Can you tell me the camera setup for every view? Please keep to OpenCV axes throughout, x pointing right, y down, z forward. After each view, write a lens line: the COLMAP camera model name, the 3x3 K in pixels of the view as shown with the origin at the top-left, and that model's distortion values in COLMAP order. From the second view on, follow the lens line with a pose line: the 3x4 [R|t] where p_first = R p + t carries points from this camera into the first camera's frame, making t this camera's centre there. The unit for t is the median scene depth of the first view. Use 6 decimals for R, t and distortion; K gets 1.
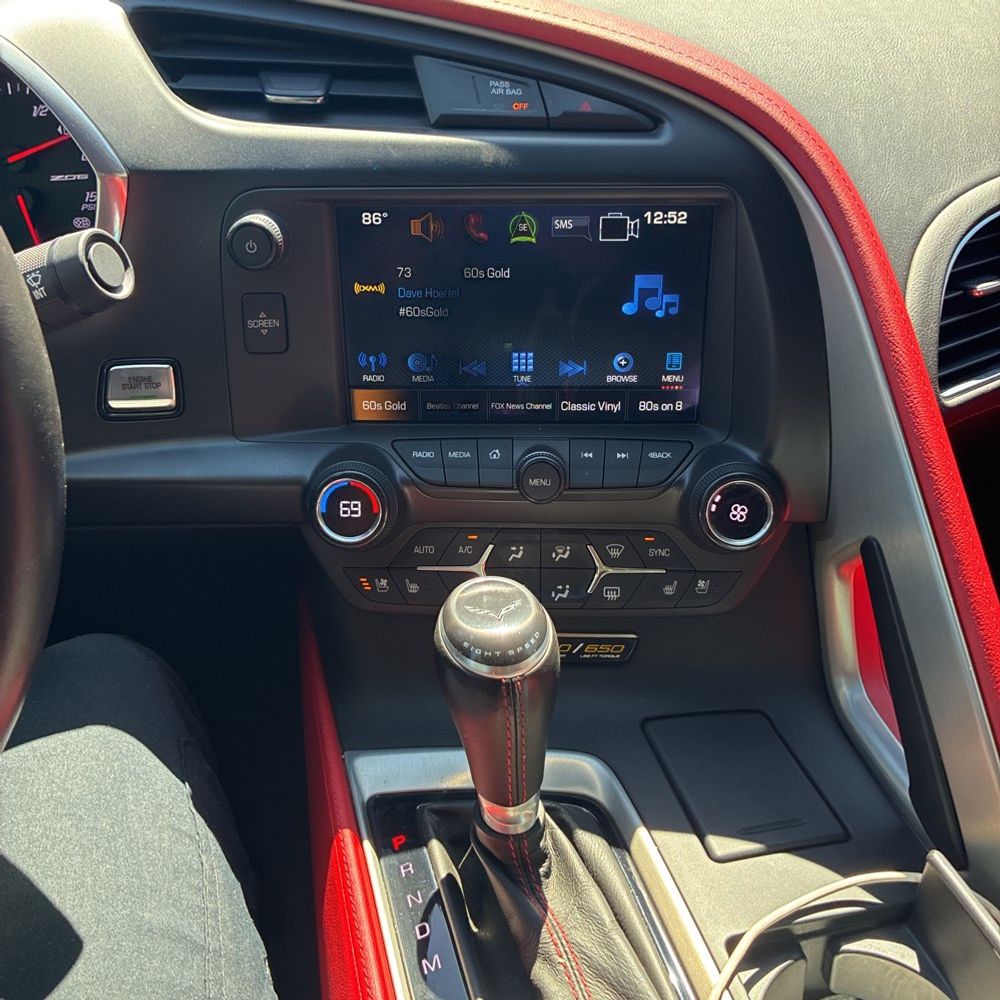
lens RADIAL K [[1048.9, 0, 499.5], [0, 1048.9, 486.5], [0, 0, 1]] dist [-0.007976, -0.014838]
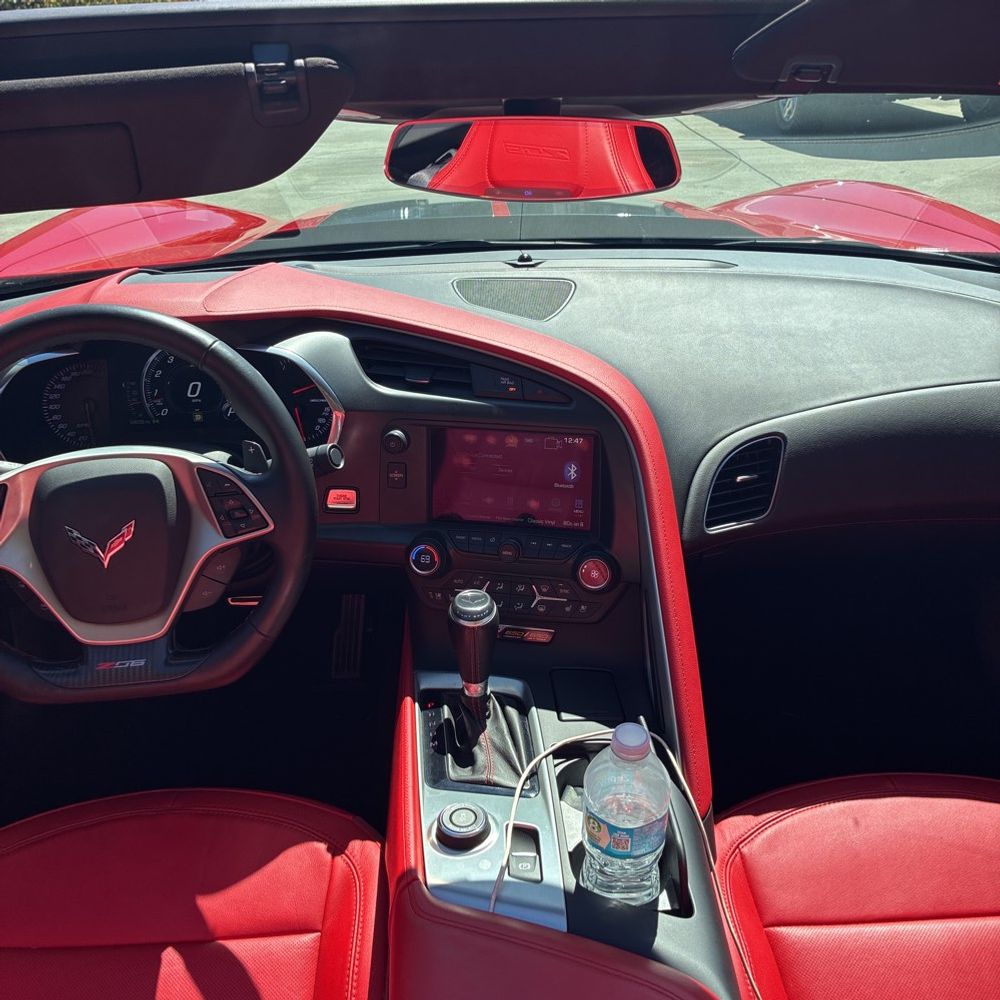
lens RADIAL K [[1020.4, 0, 500.2], [0, 1020.4, 481.0], [0, 0, 1]] dist [0.014211, 0.002843]
pose [[0.984328, 0.062805, -0.164783, 0.384400], [-0.082318, 0.990019, -0.114393, 0.097380], [0.155954, 0.126165, 0.979674, -1.202333]]
